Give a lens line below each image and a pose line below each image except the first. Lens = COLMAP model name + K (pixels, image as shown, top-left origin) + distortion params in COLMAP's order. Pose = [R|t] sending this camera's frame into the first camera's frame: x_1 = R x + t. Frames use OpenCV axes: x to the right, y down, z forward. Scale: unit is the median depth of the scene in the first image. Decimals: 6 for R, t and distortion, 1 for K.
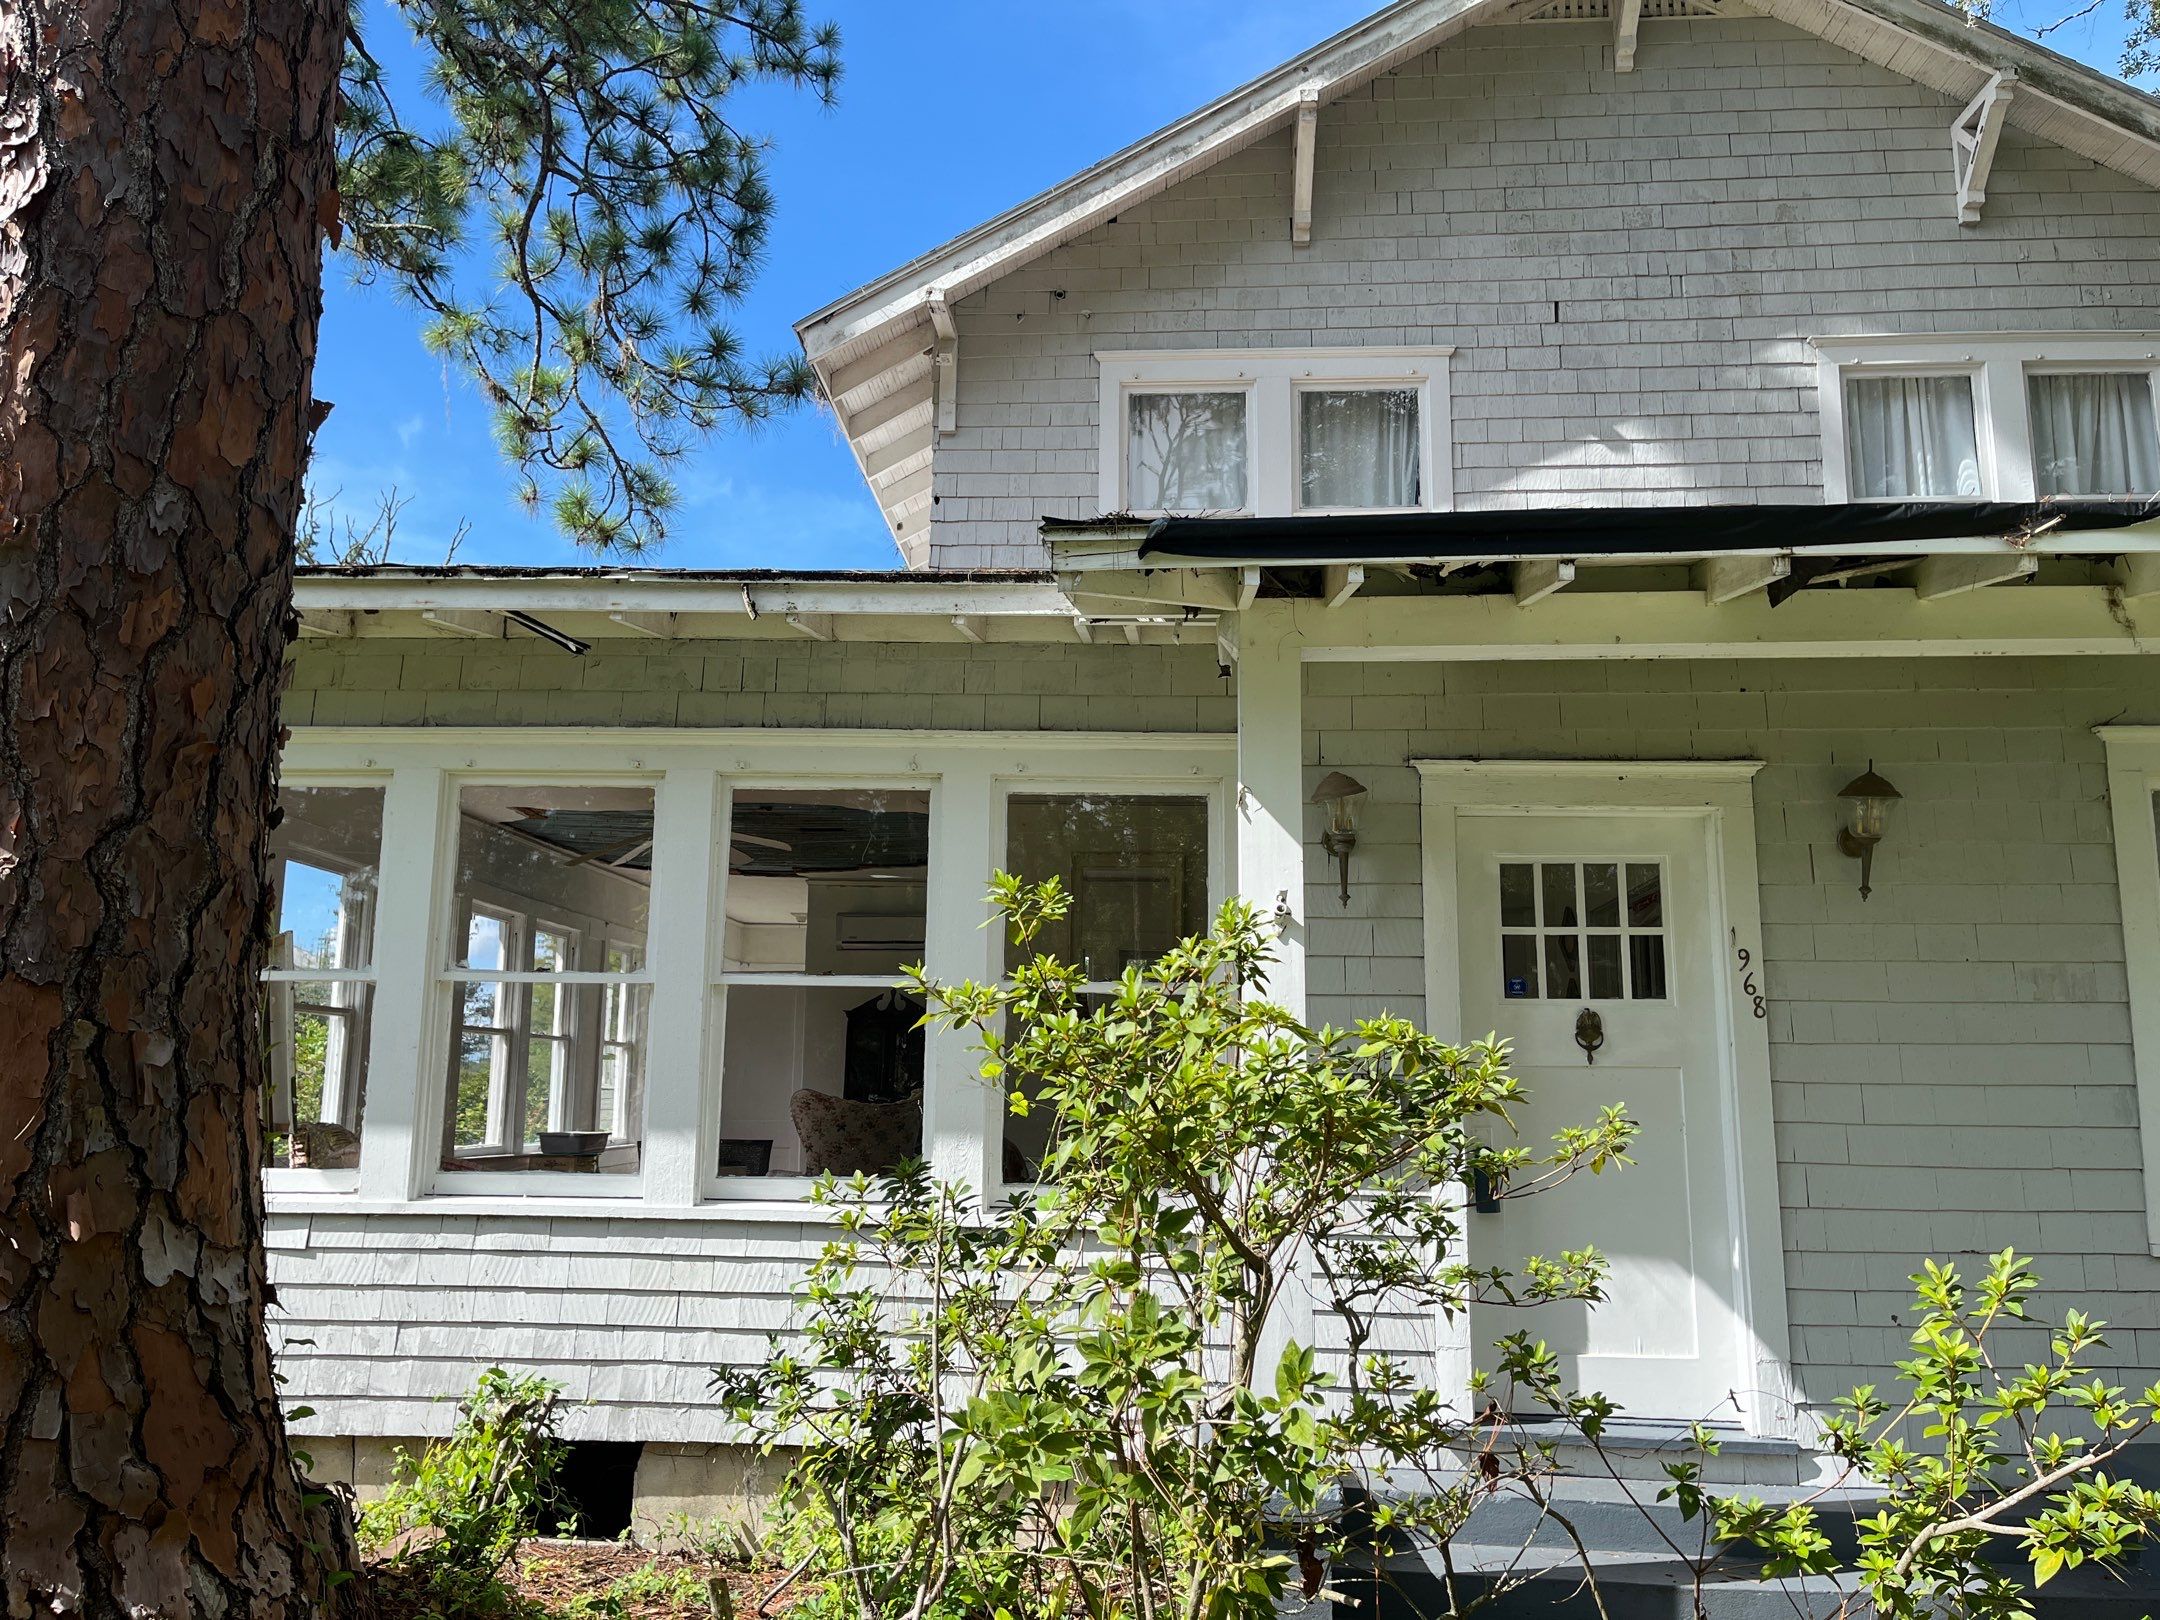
lens RADIAL K [[1635.3, 0, 1055.9], [0, 1635.3, 821.7], [0, 0, 1]] dist [0.073192, -0.109143]
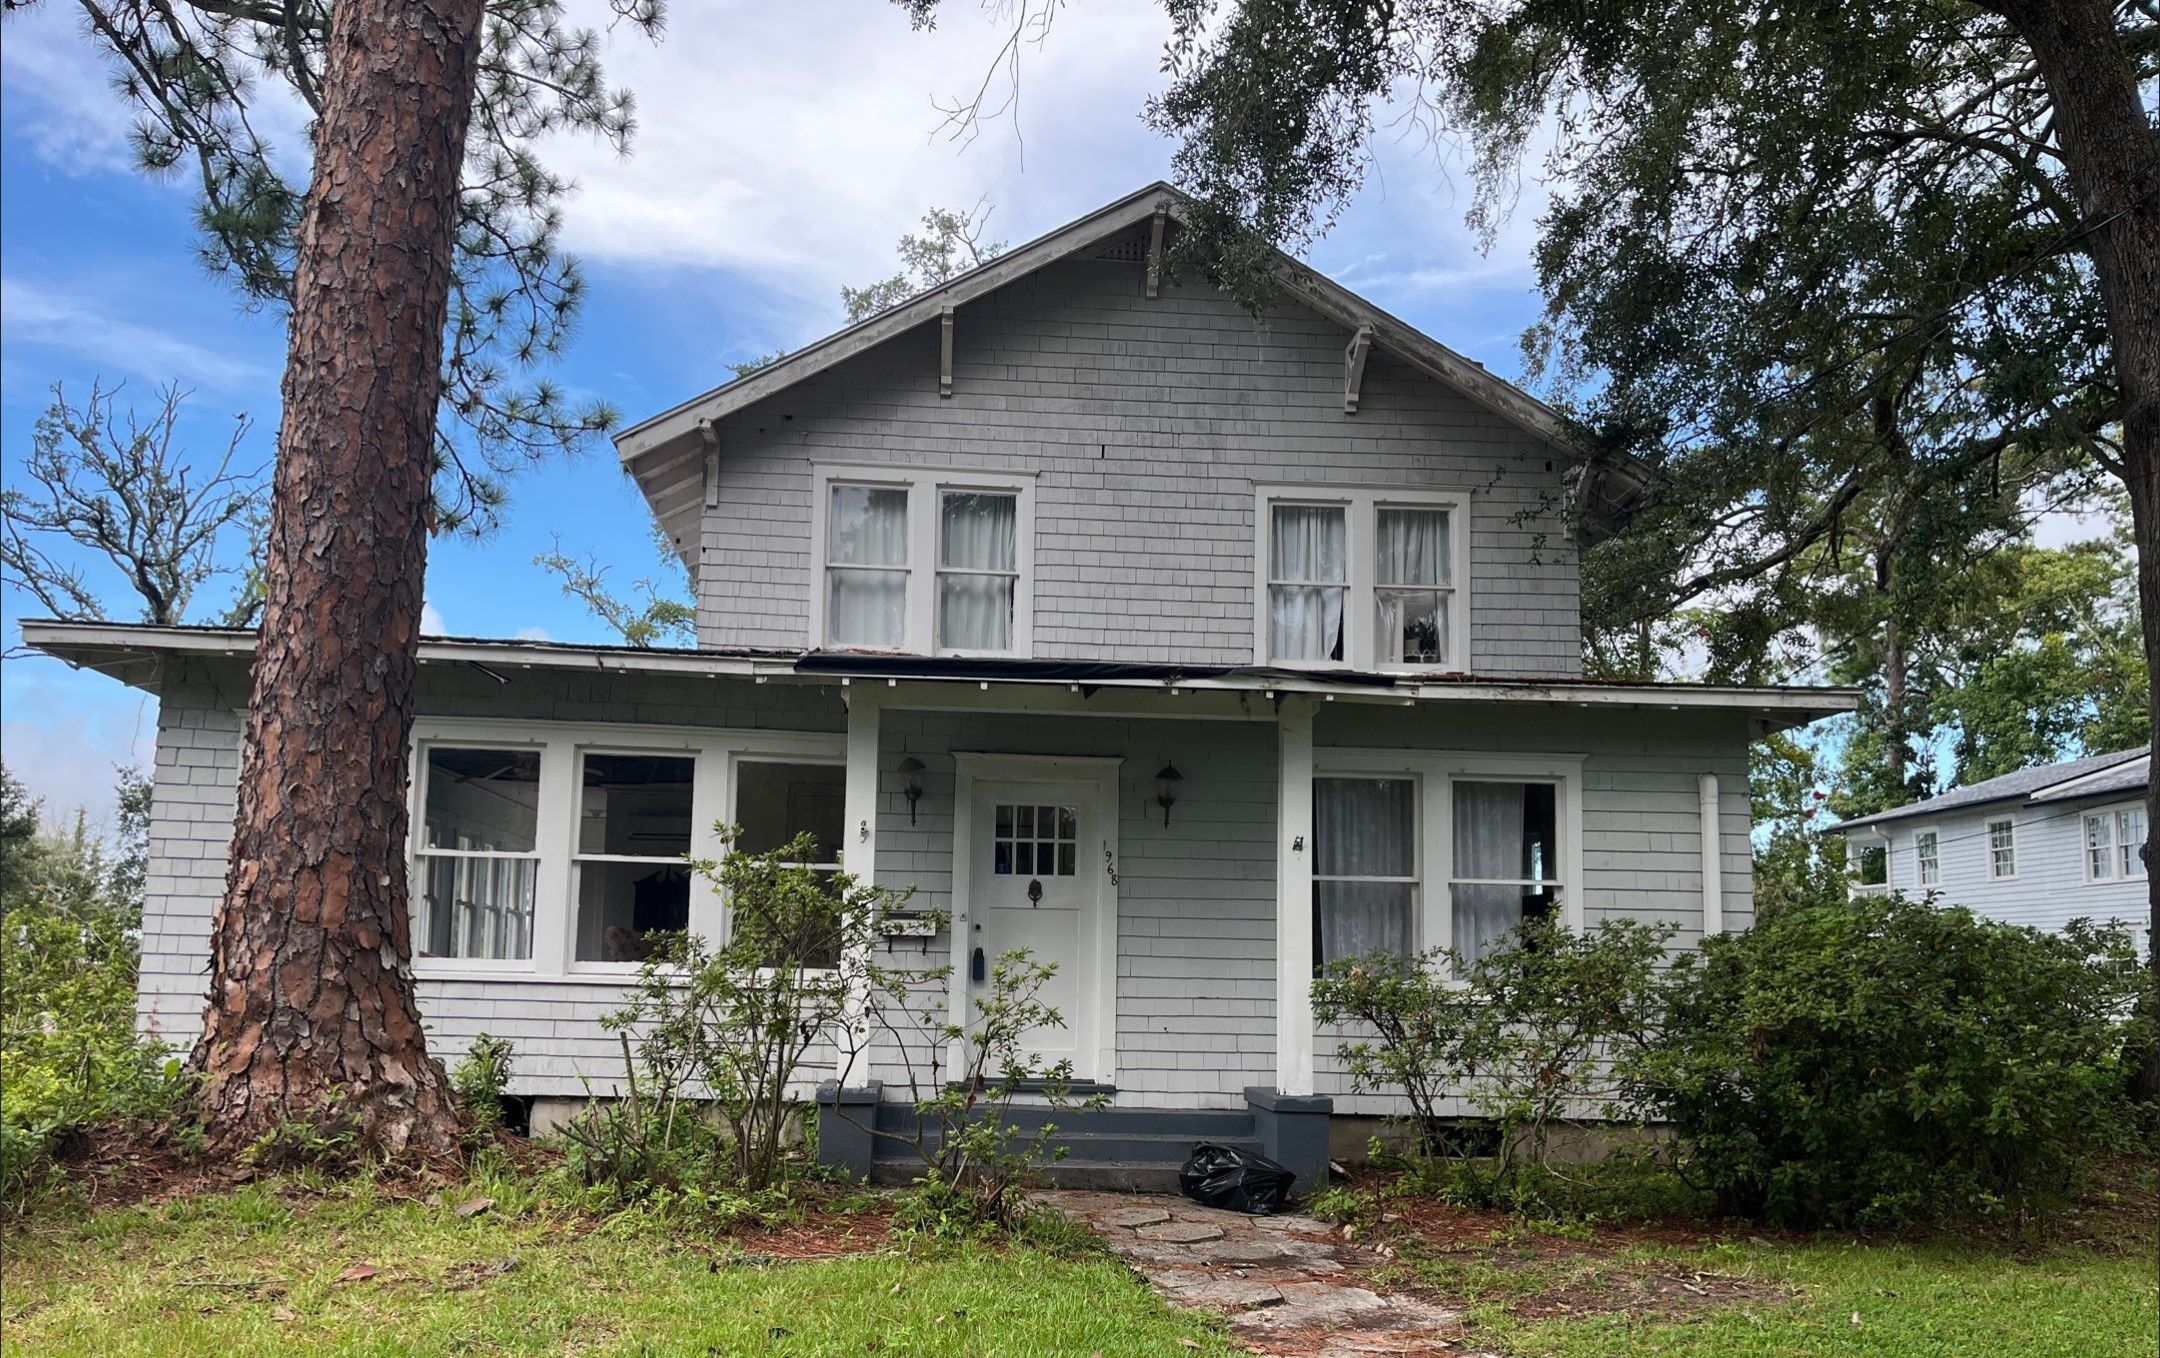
lens RADIAL K [[1601.7, 0, 1061.8], [0, 1601.7, 819.5], [0, 0, 1]] dist [0.084304, -0.115167]
pose [[0.989196, 0.023365, 0.144722, 0.047857], [-0.033047, 0.997347, 0.064867, -0.054520], [-0.142823, -0.068949, 0.987344, -0.579329]]
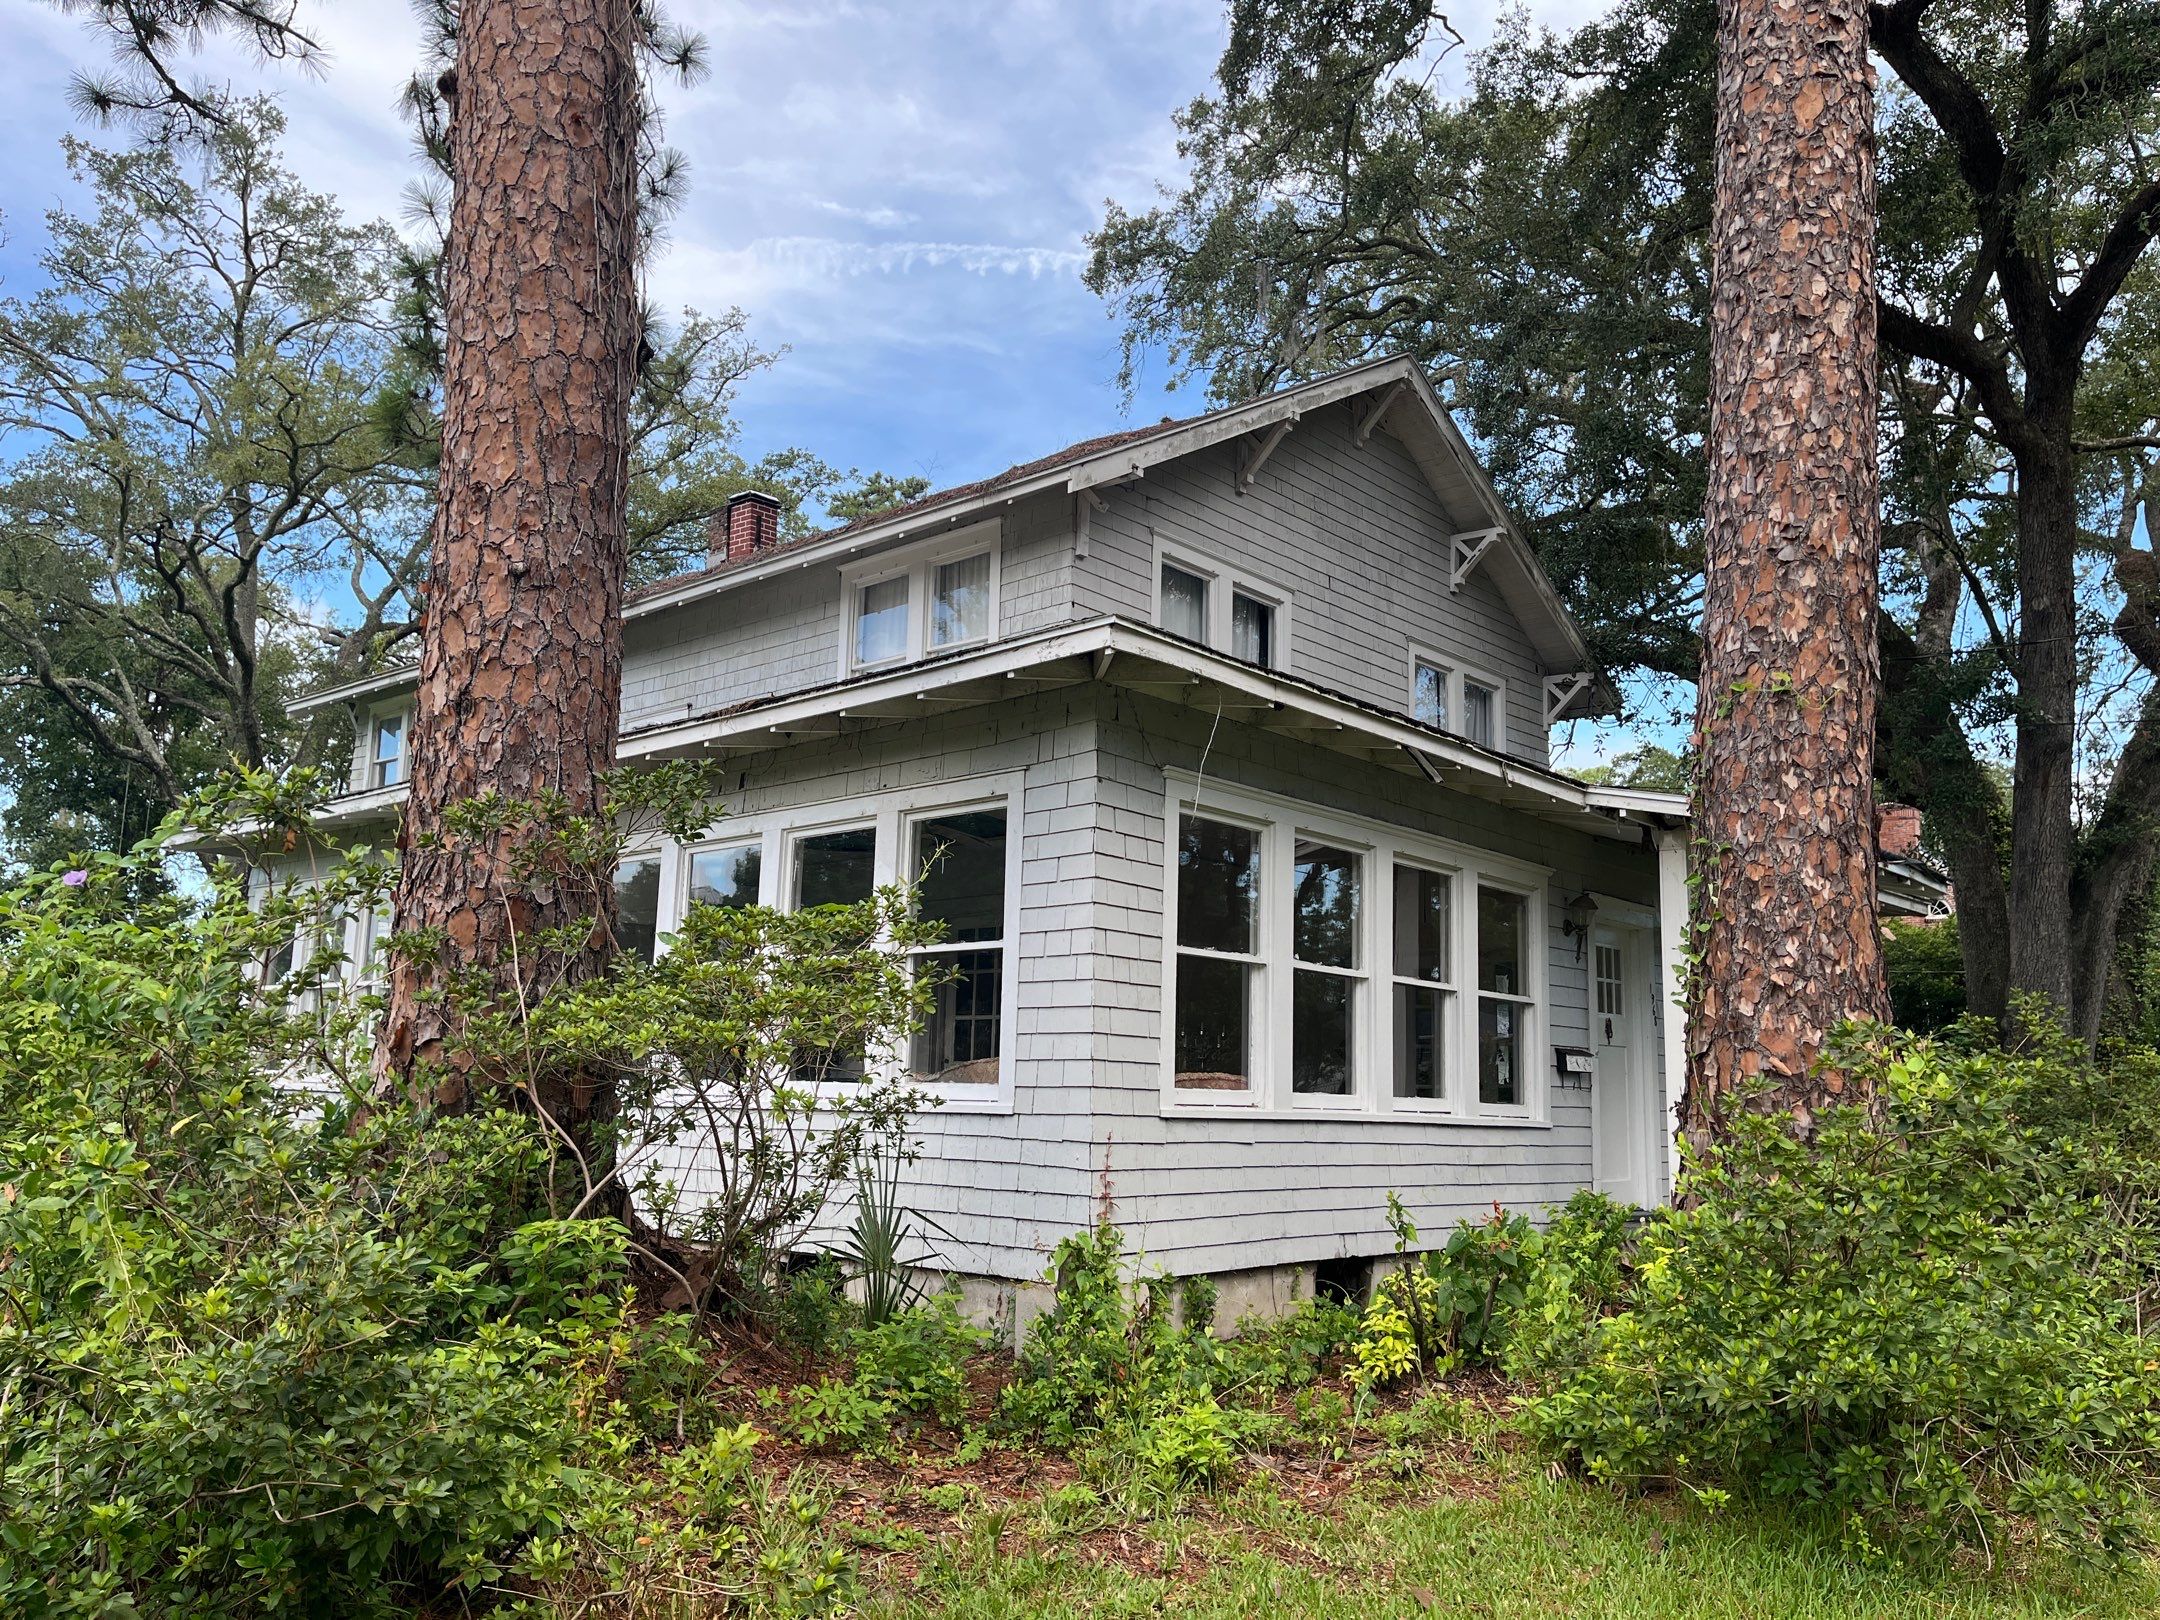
lens RADIAL K [[1635.3, 0, 1055.9], [0, 1635.3, 821.7], [0, 0, 1]] dist [0.073192, -0.109143]
pose [[0.621200, 0.131797, 0.772490, -1.138025], [-0.153125, 0.987169, -0.045288, 0.044637], [-0.768547, -0.090154, 0.633410, 0.155592]]
